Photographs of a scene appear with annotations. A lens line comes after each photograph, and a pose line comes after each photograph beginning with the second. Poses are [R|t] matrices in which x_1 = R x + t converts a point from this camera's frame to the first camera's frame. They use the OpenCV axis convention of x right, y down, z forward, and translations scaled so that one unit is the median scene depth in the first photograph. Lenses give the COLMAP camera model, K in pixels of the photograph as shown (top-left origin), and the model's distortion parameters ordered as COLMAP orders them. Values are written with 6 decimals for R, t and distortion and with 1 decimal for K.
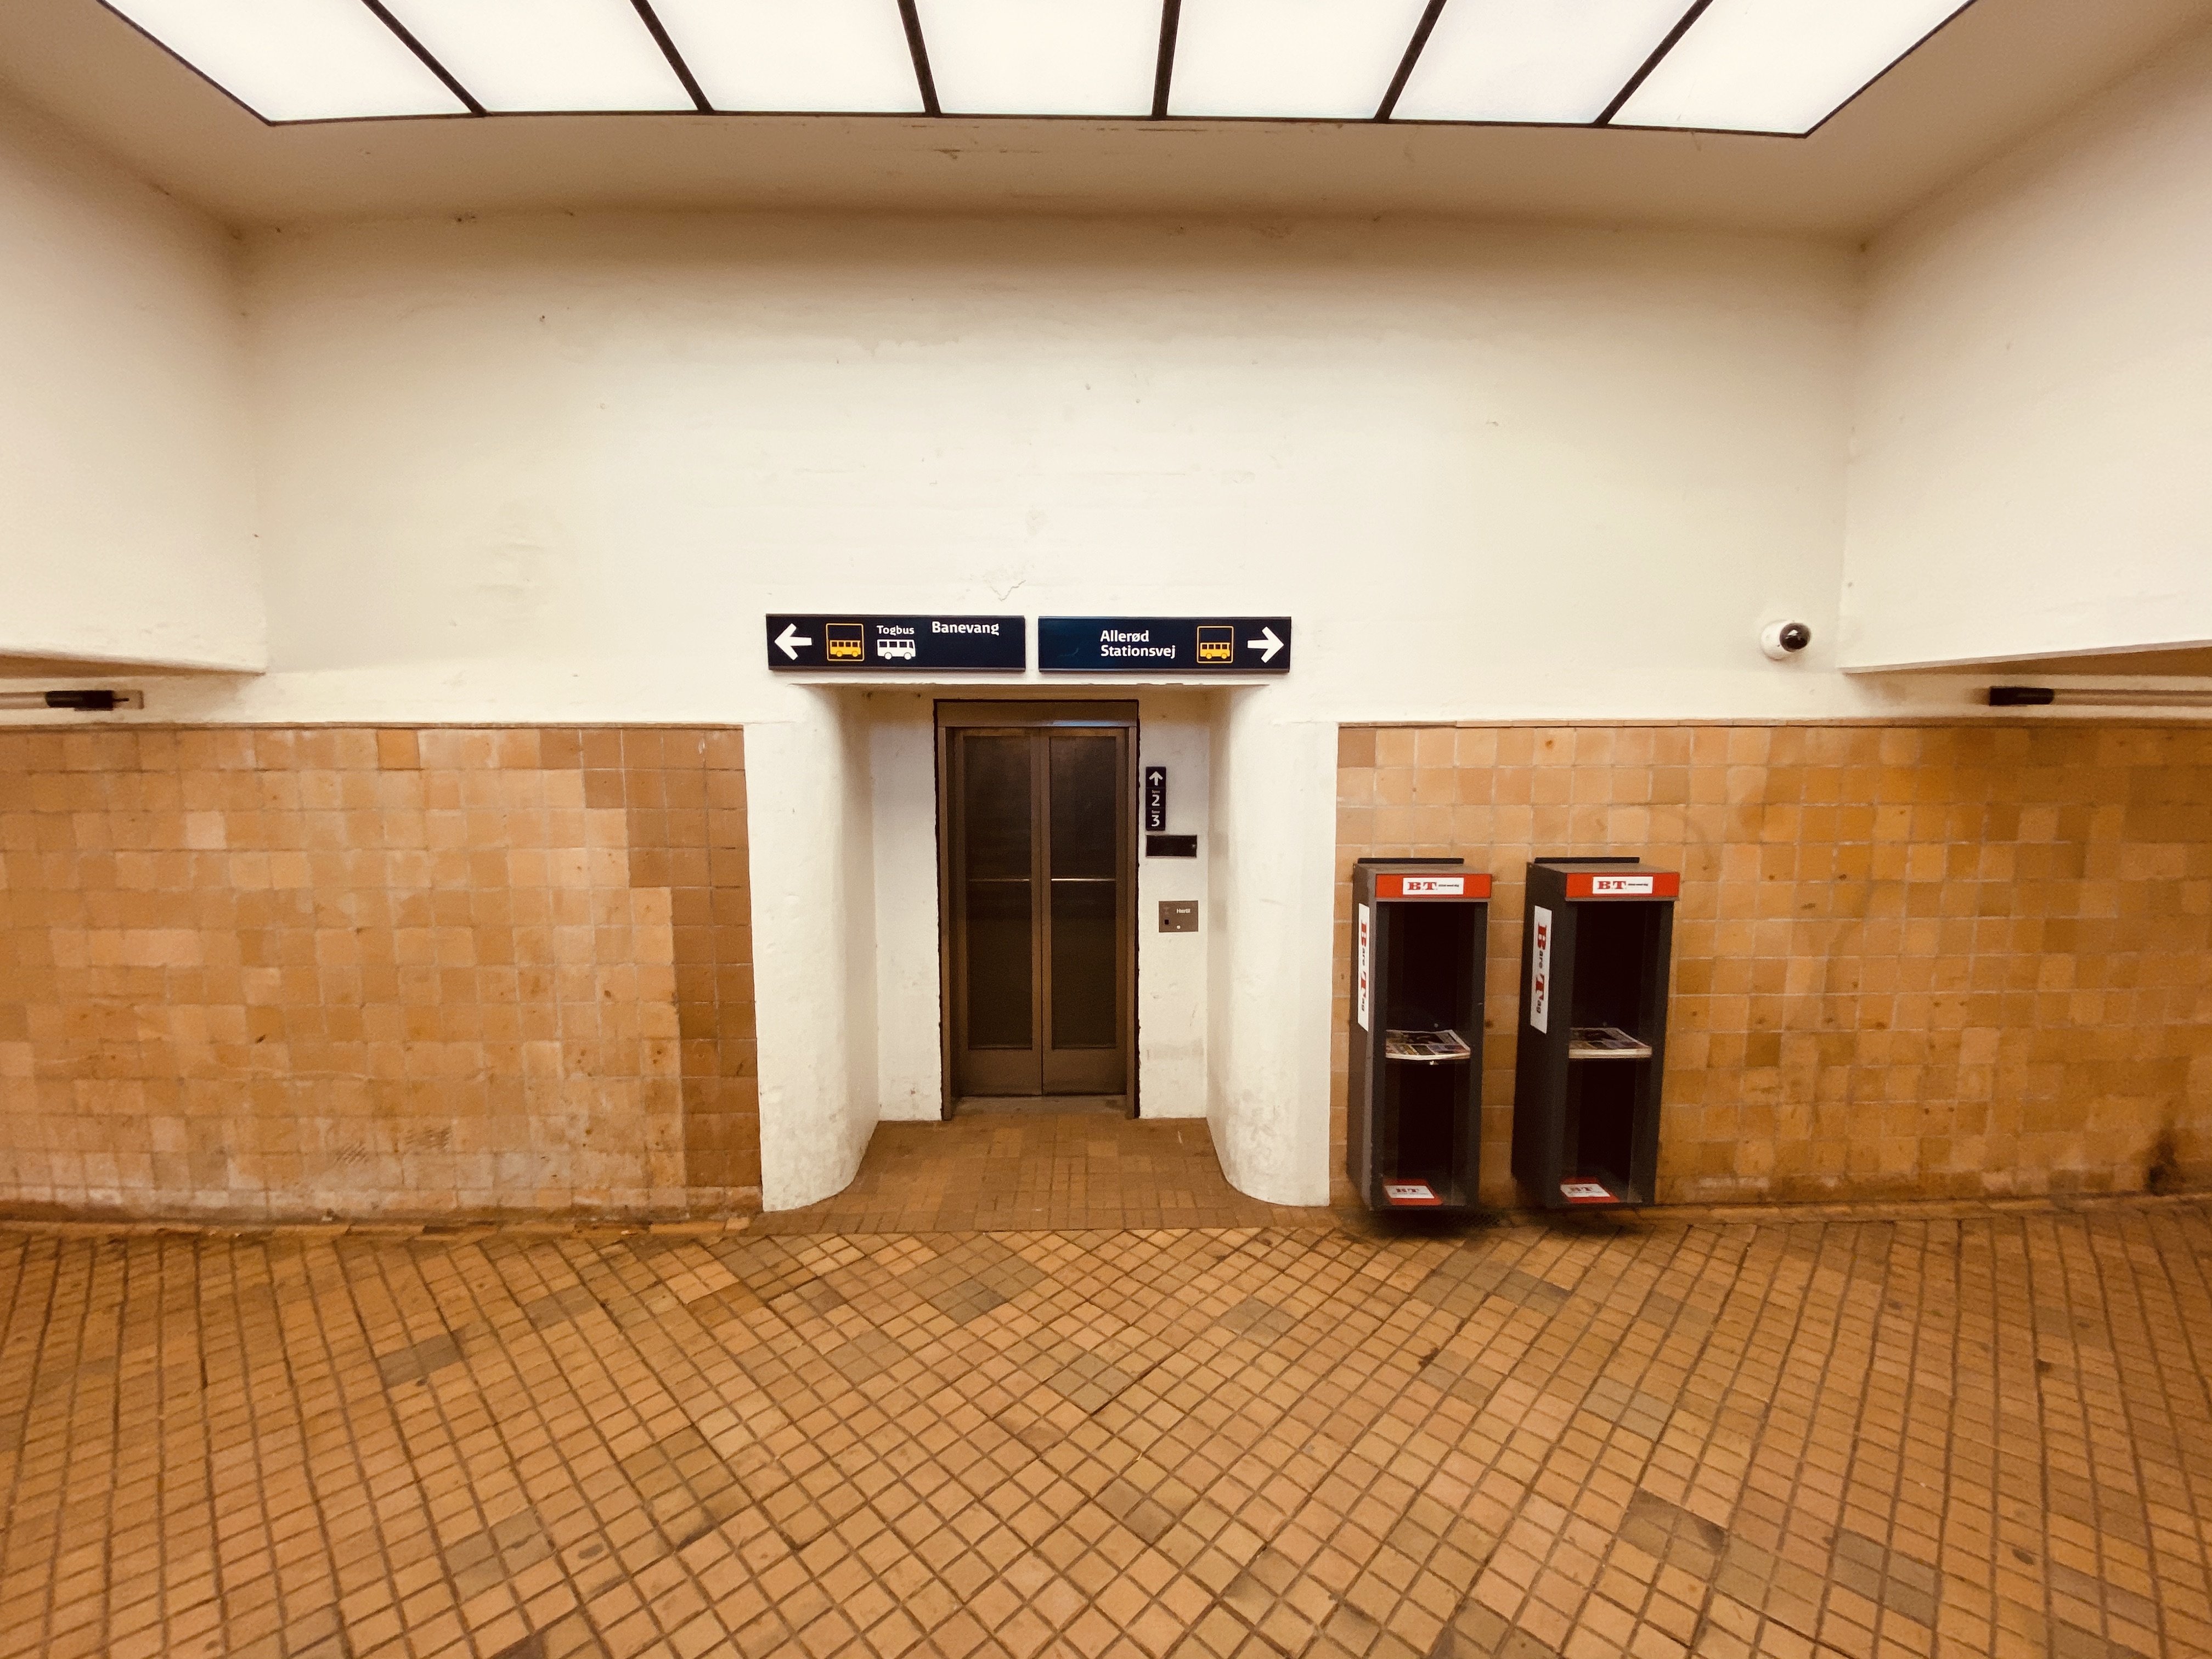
lens RADIAL K [[899.9, 0, 1113.6], [0, 899.9, 833.1], [0, 0, 1]] dist [0.008390, -0.013299]
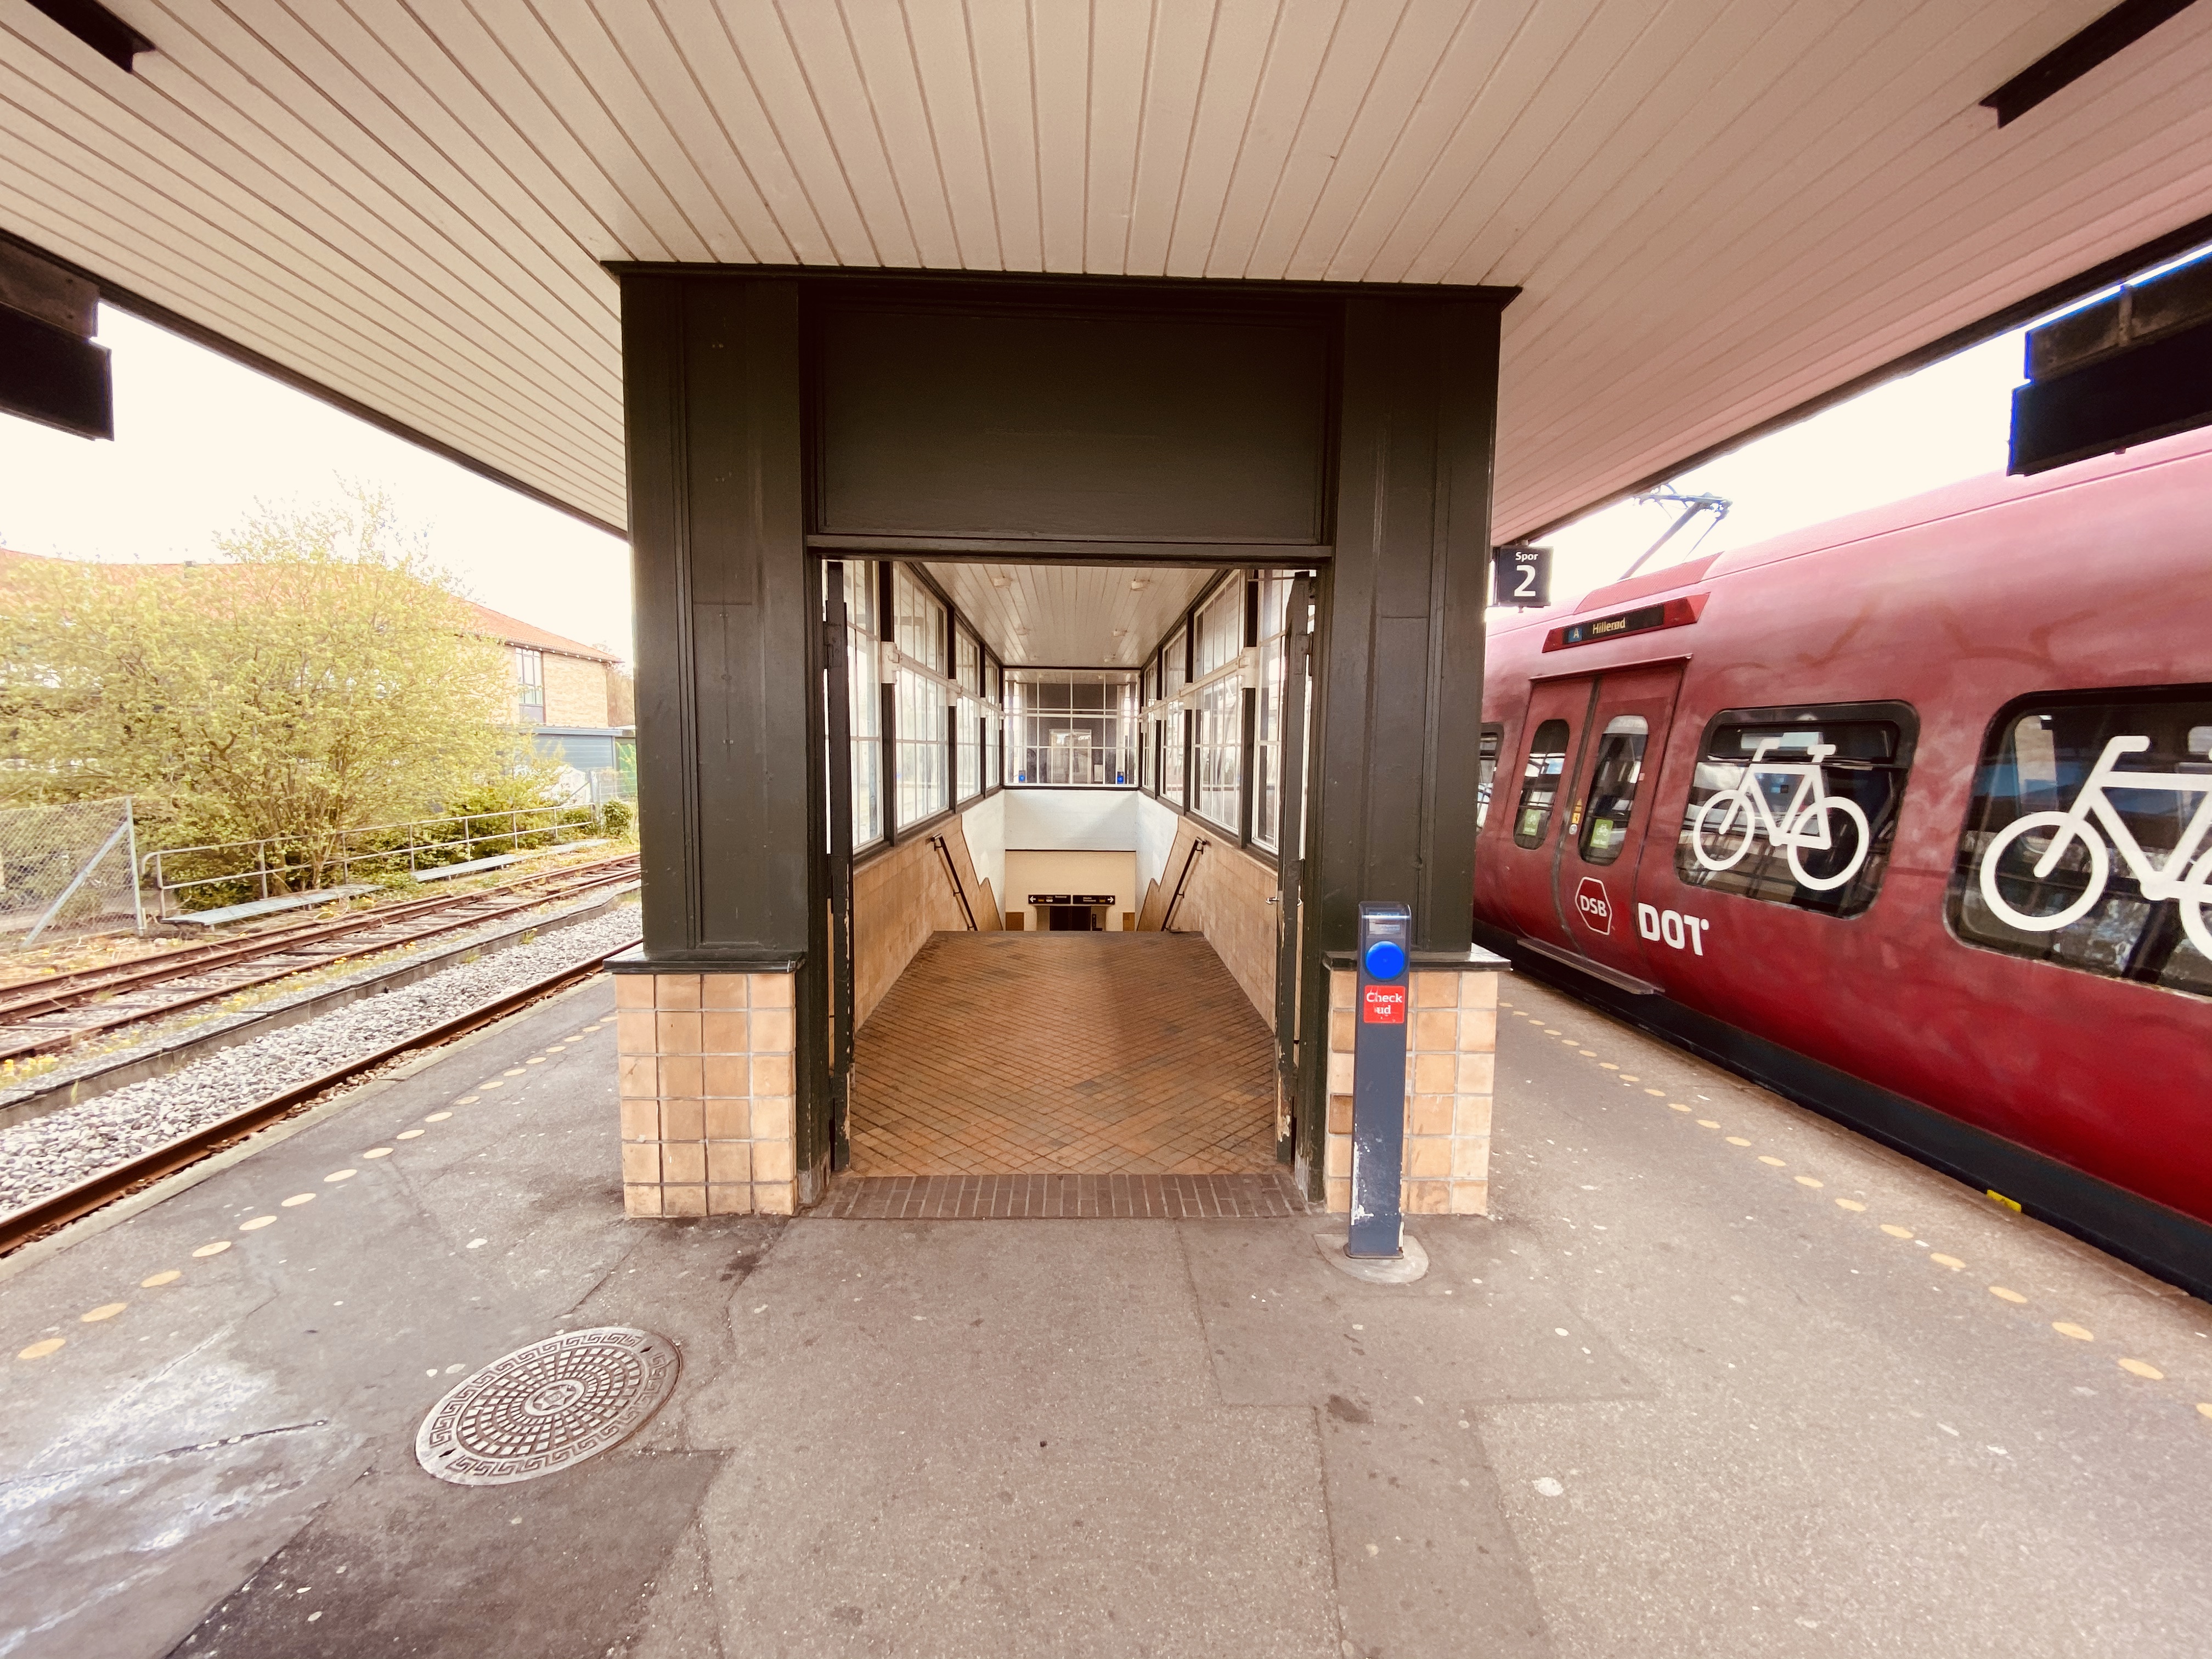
lens RADIAL K [[899.9, 0, 1113.6], [0, 899.9, 833.1], [0, 0, 1]] dist [0.008390, -0.013299]
pose [[0.999731, 0.018686, 0.013754, 0.098783], [-0.018394, 0.999610, -0.021036, -0.527595], [-0.014141, 0.020777, 0.999684, -5.003695]]
